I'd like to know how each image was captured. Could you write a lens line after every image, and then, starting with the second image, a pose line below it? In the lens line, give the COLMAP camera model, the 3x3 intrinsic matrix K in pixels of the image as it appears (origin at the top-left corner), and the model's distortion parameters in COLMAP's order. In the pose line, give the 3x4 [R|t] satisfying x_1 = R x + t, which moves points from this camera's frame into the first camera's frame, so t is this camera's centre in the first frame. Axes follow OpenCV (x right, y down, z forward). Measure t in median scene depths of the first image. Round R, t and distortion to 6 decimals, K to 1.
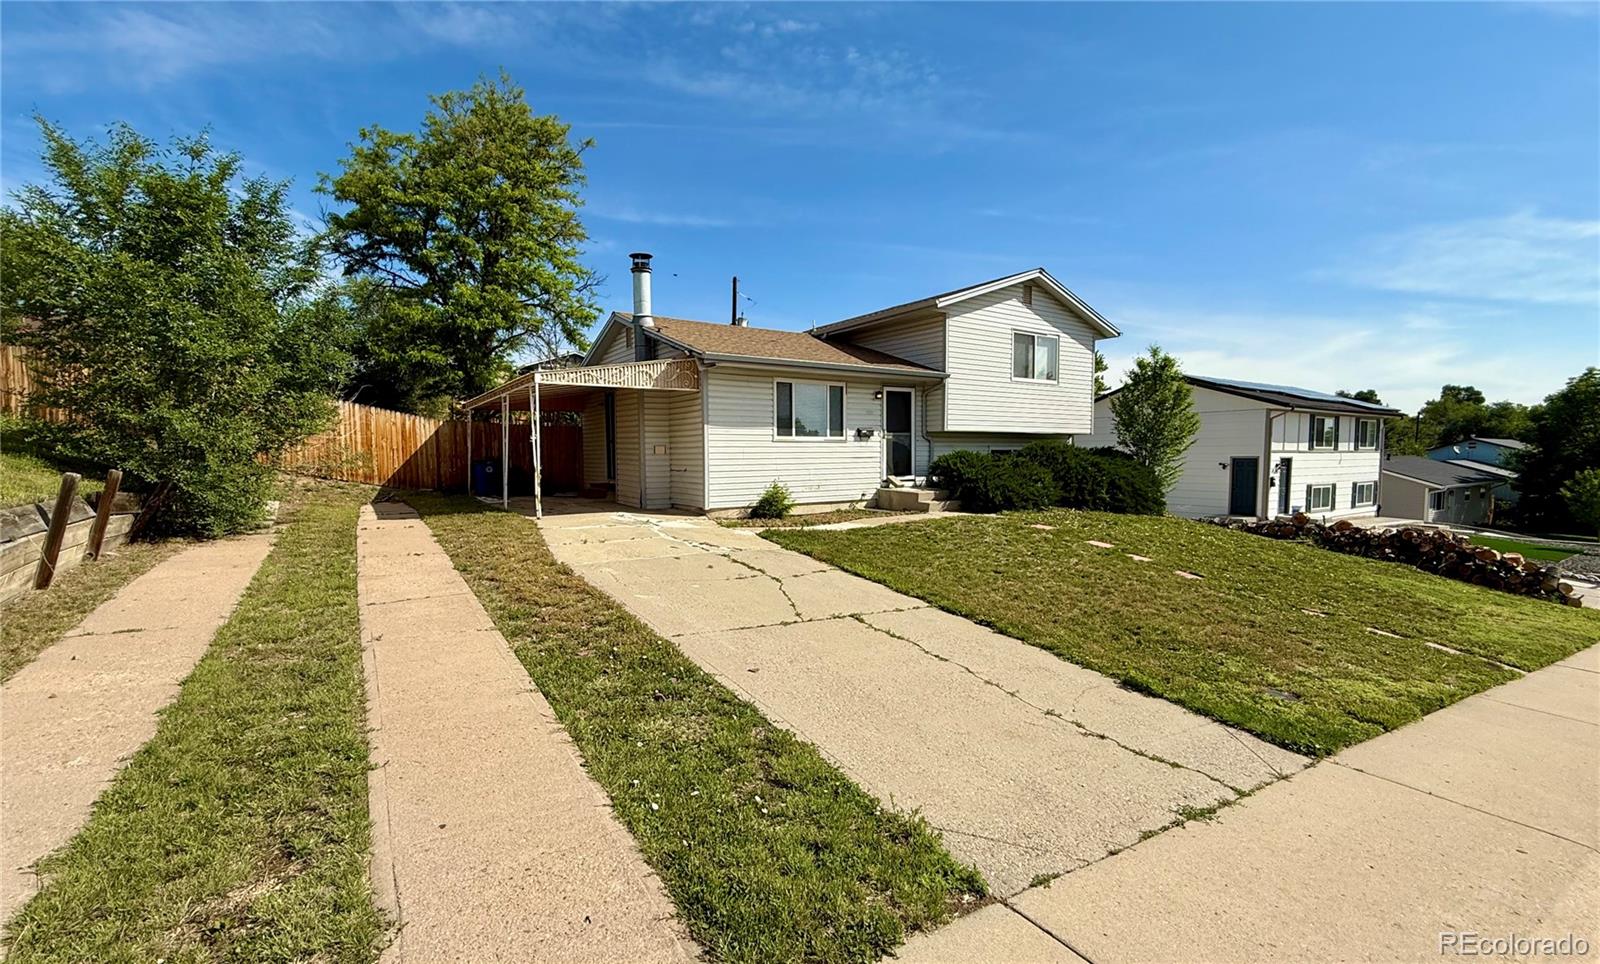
lens RADIAL K [[661.3, 0, 791.5], [0, 661.3, 498.2], [0, 0, 1]] dist [0.003751, 0.001947]
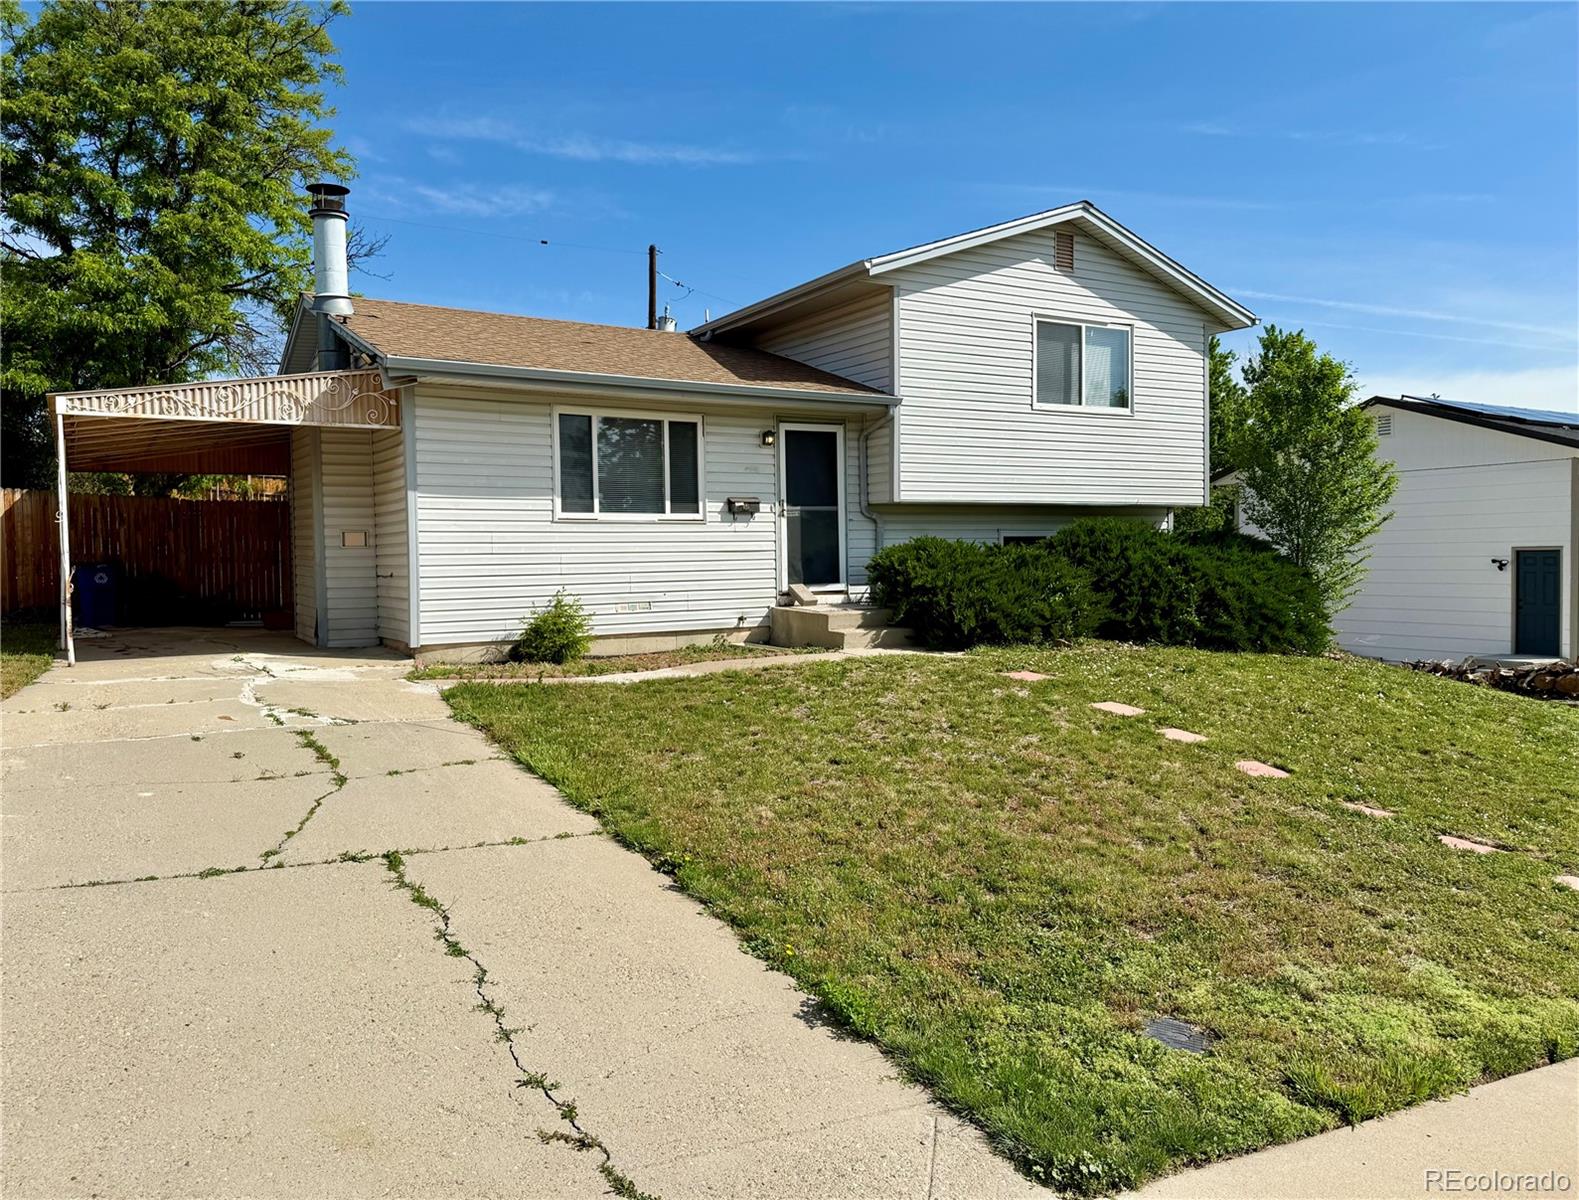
lens RADIAL K [[1128.1, 0, 781.8], [0, 1128.1, 606.9], [0, 0, 1]] dist [0.064335, -0.063831]
pose [[0.999100, -0.006173, -0.041967, 0.183105], [0.005282, 0.999759, -0.021321, 0.005087], [0.042089, 0.021080, 0.998891, 0.067488]]
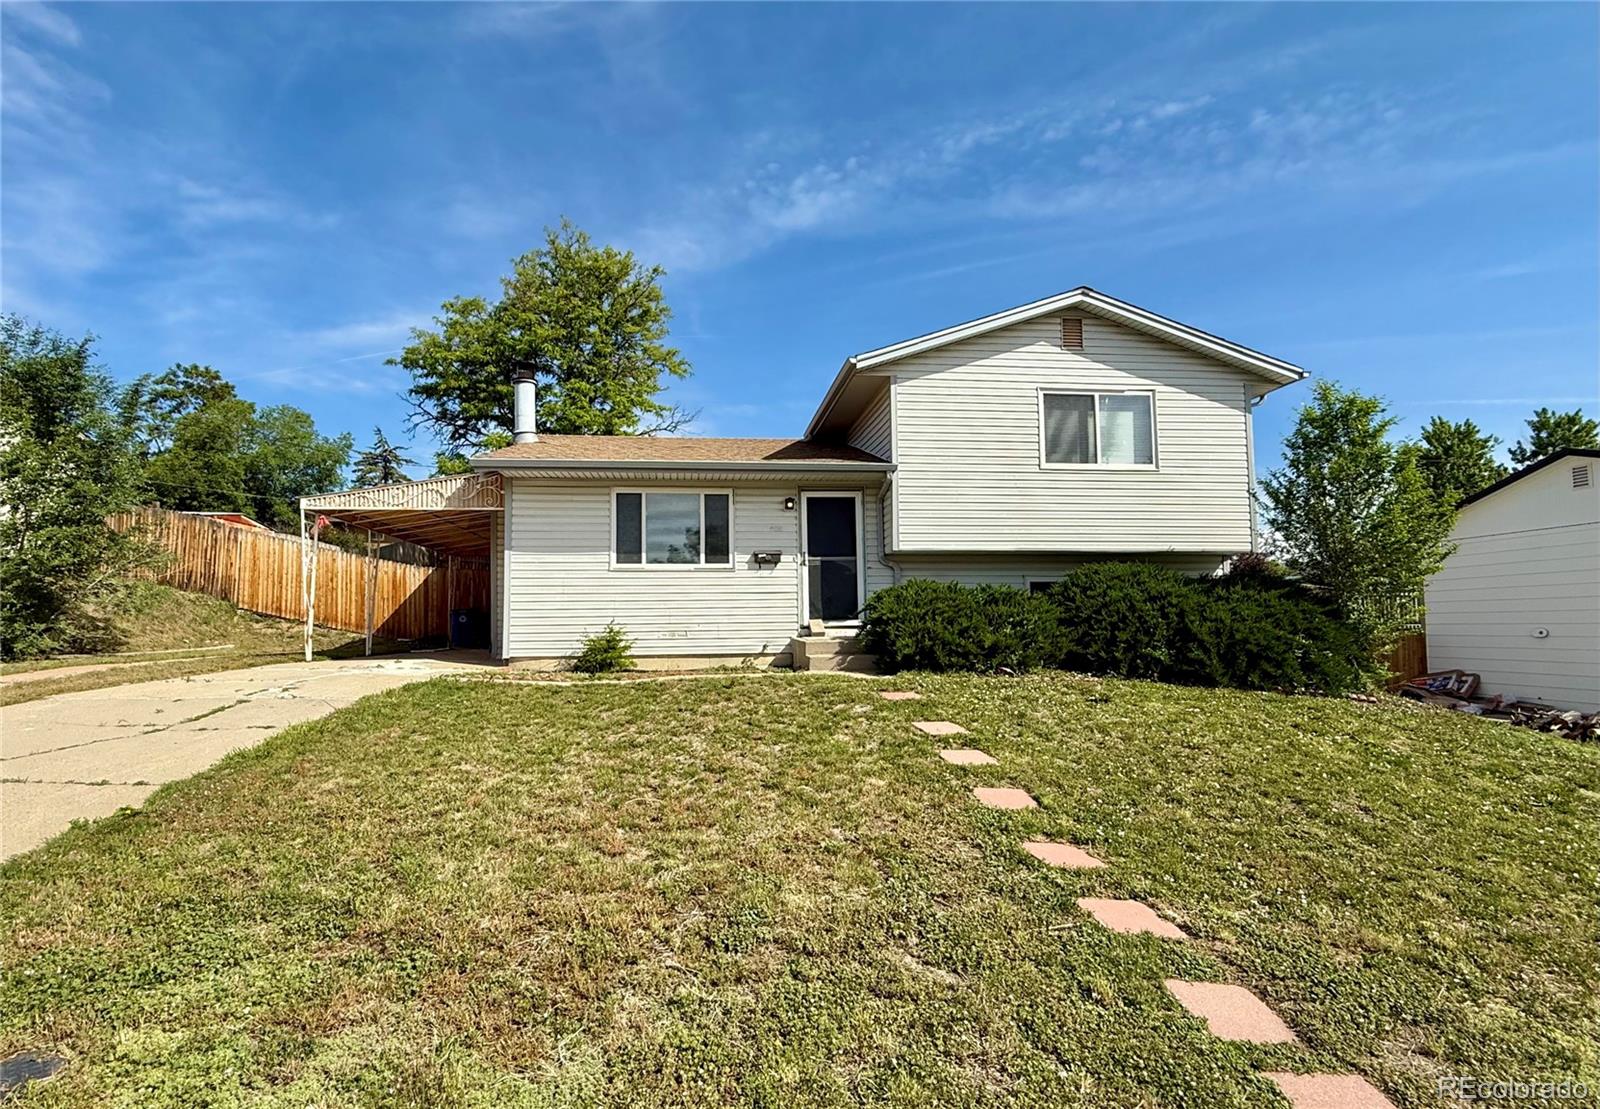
lens RADIAL K [[762.7, 0, 777.3], [0, 762.7, 588.6], [0, 0, 1]] dist [-0.003303, -0.000010]
pose [[0.885140, -0.026824, -0.464551, 0.497415], [-0.027418, 0.993596, -0.109615, 0.022212], [0.464516, 0.109761, 0.878736, 0.299502]]
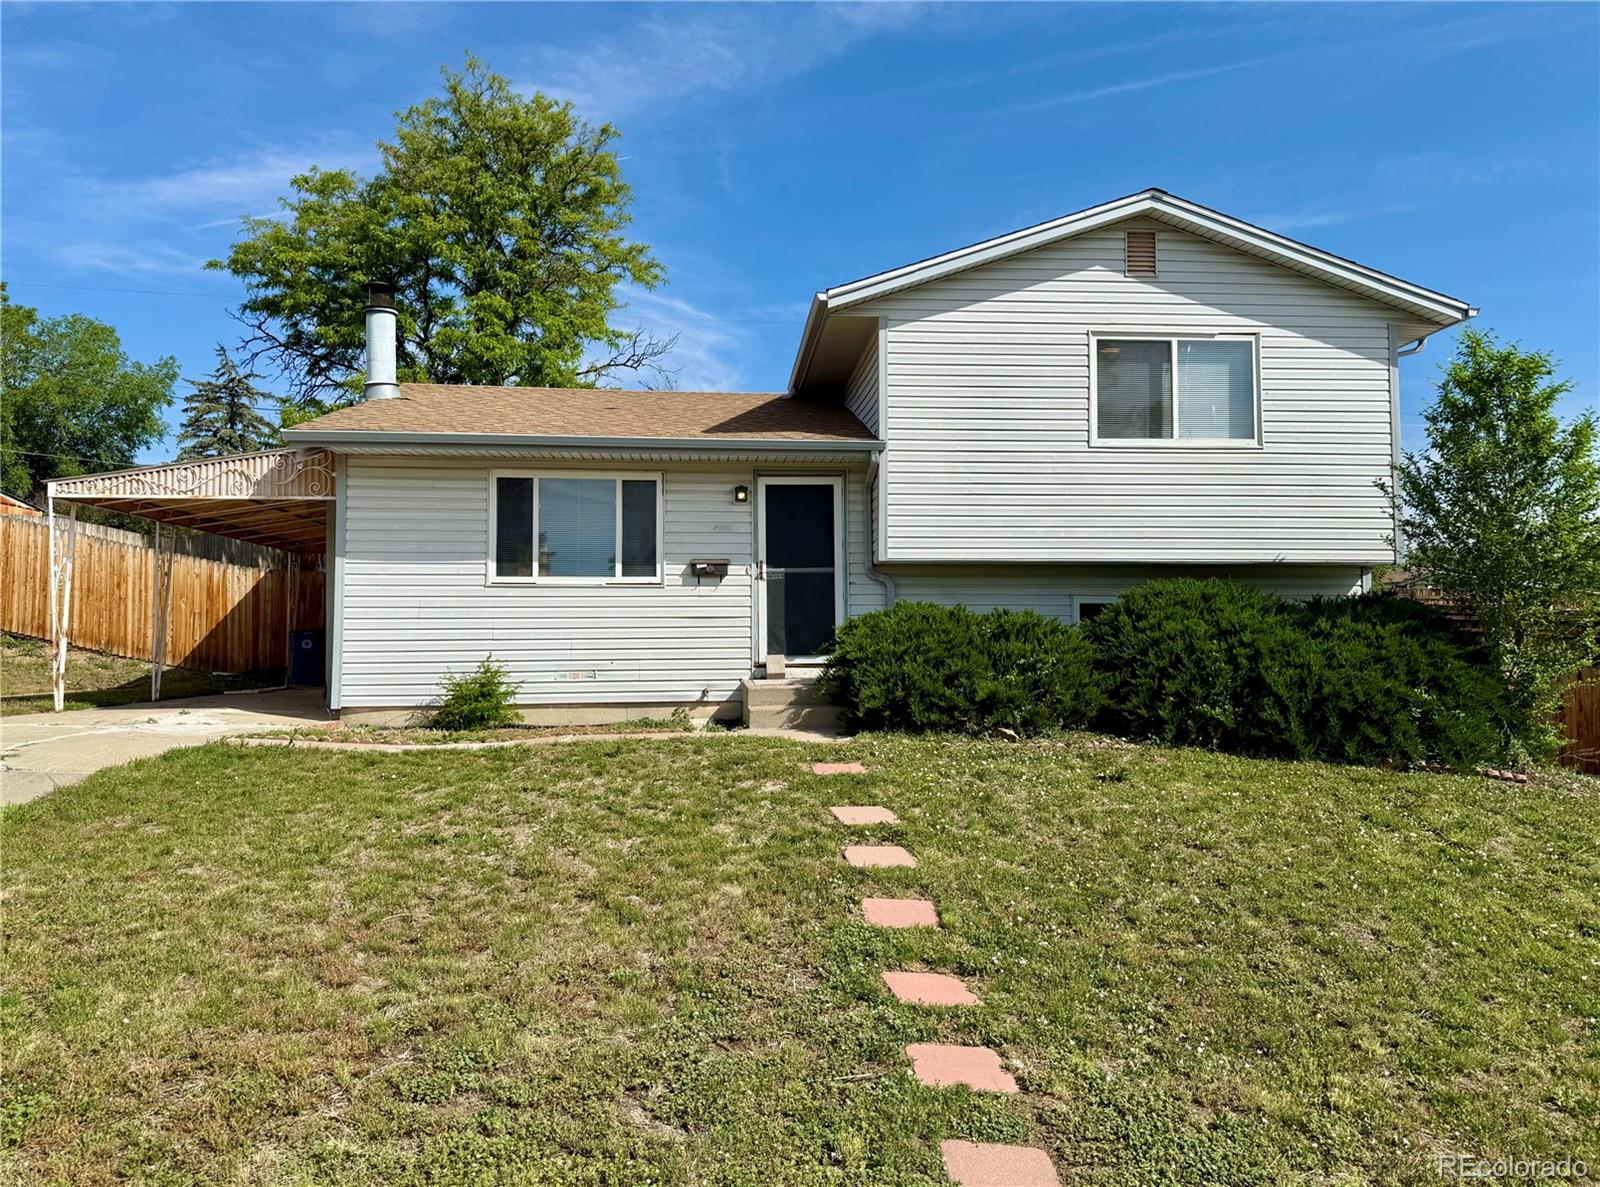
lens RADIAL K [[1144.5, 0, 834.5], [0, 1144.5, 590.9], [0, 0, 1]] dist [0.058241, -0.061032]
pose [[0.882035, -0.018380, -0.470825, 0.607769], [-0.033792, 0.994198, -0.102117, 0.003850], [0.469970, 0.105981, 0.876297, 0.284932]]
